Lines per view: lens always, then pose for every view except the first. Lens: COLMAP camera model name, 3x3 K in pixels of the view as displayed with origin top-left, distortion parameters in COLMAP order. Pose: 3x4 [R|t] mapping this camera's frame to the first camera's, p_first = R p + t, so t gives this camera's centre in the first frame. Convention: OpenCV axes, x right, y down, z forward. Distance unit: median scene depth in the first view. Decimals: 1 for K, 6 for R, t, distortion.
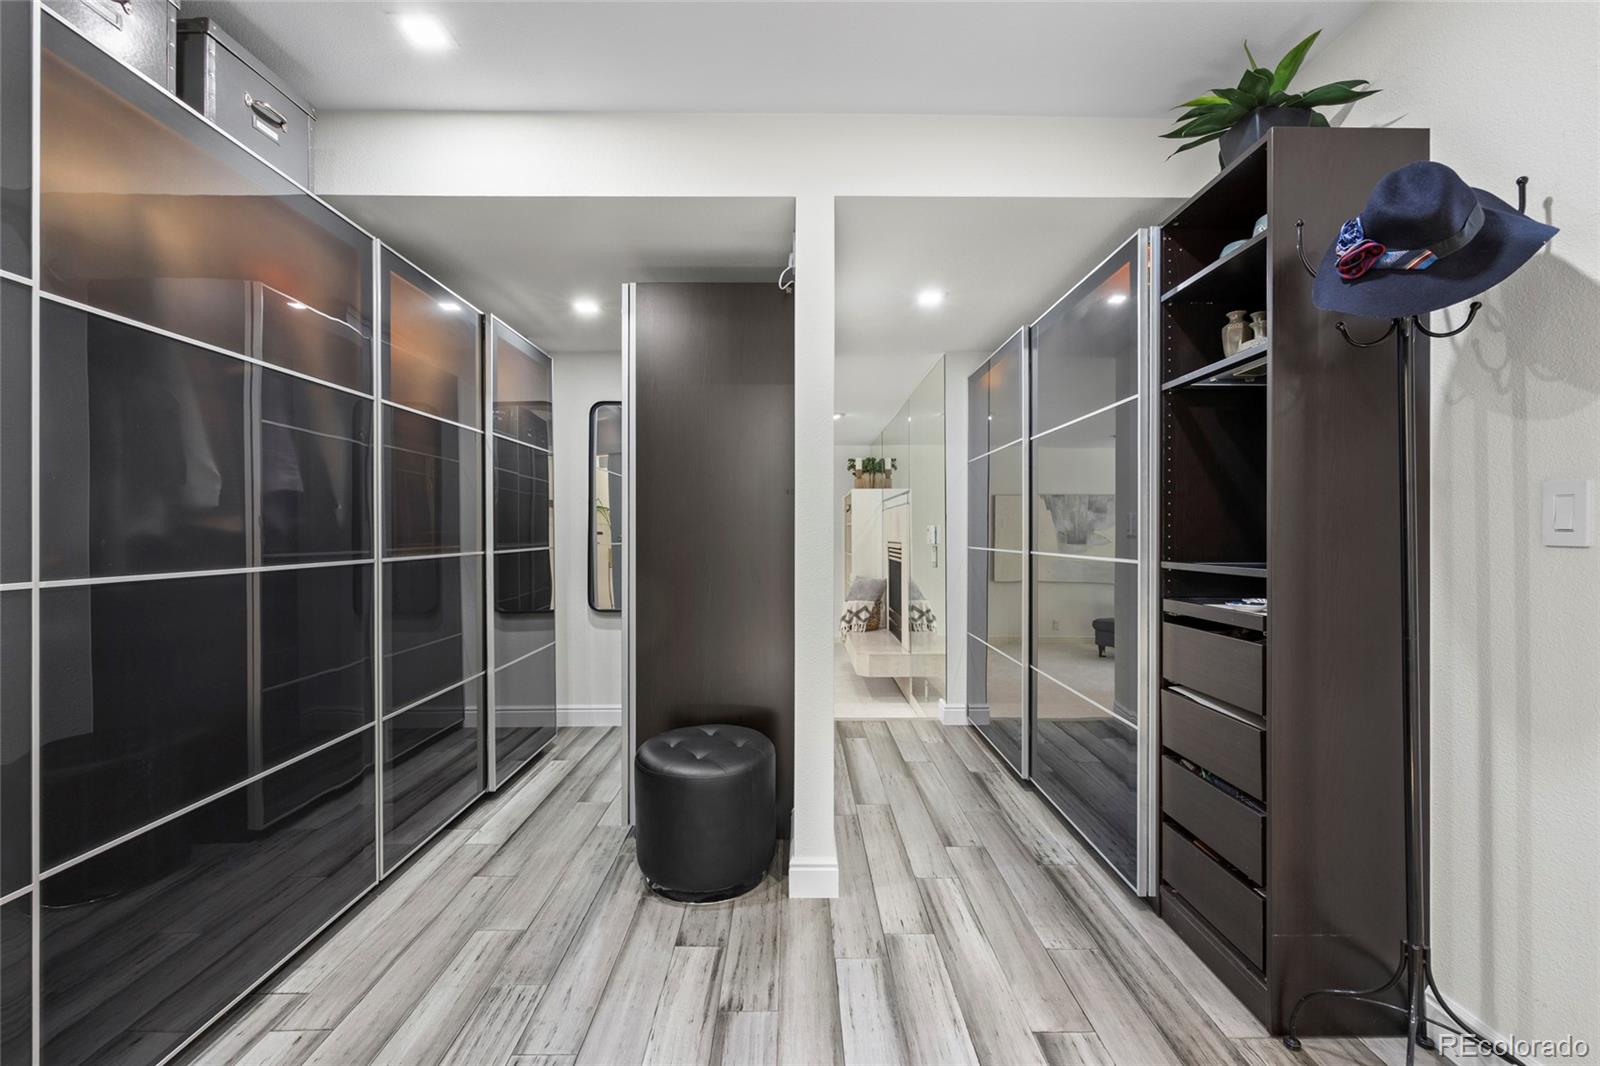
lens RADIAL K [[709.6, 0, 803.1], [0, 709.6, 522.6], [0, 0, 1]] dist [-0.012517, 0.000607]
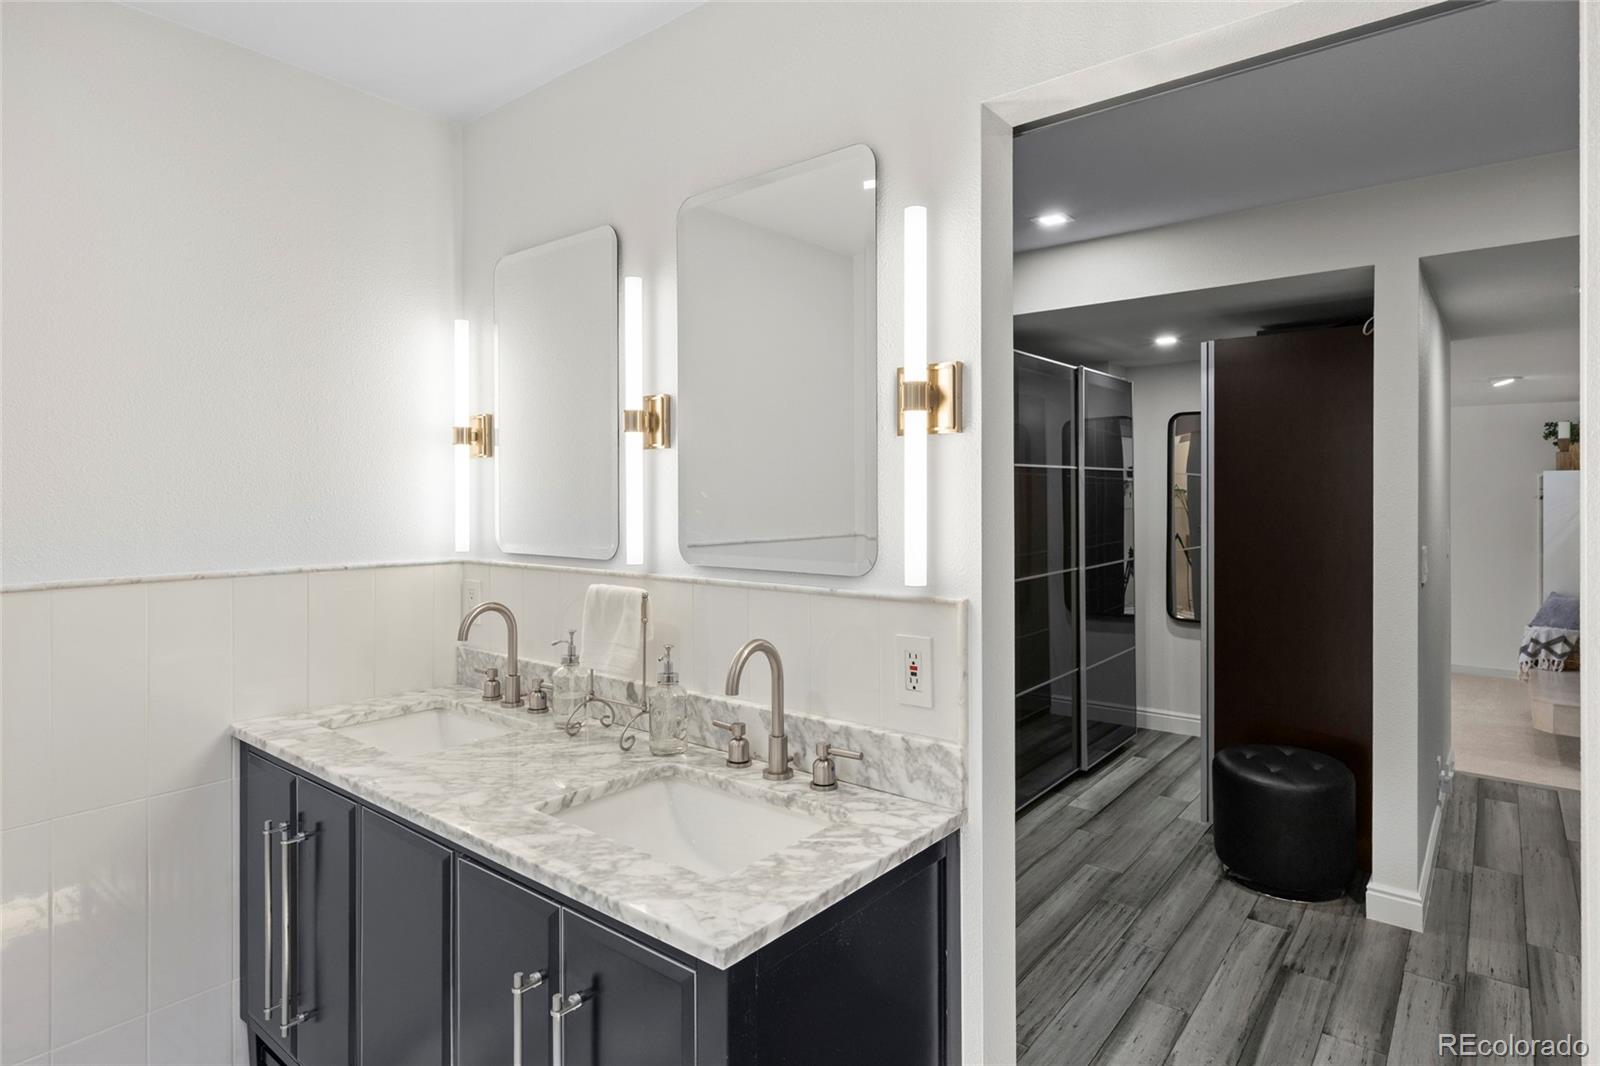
lens RADIAL K [[869.1, 0, 805.7], [0, 869.1, 496.1], [0, 0, 1]] dist [0.001352, 0.000869]
pose [[0.778480, 0.002787, -0.627663, 0.130401], [0.006368, 0.999904, 0.012338, -0.119511], [0.627637, -0.013602, 0.778388, -0.500168]]
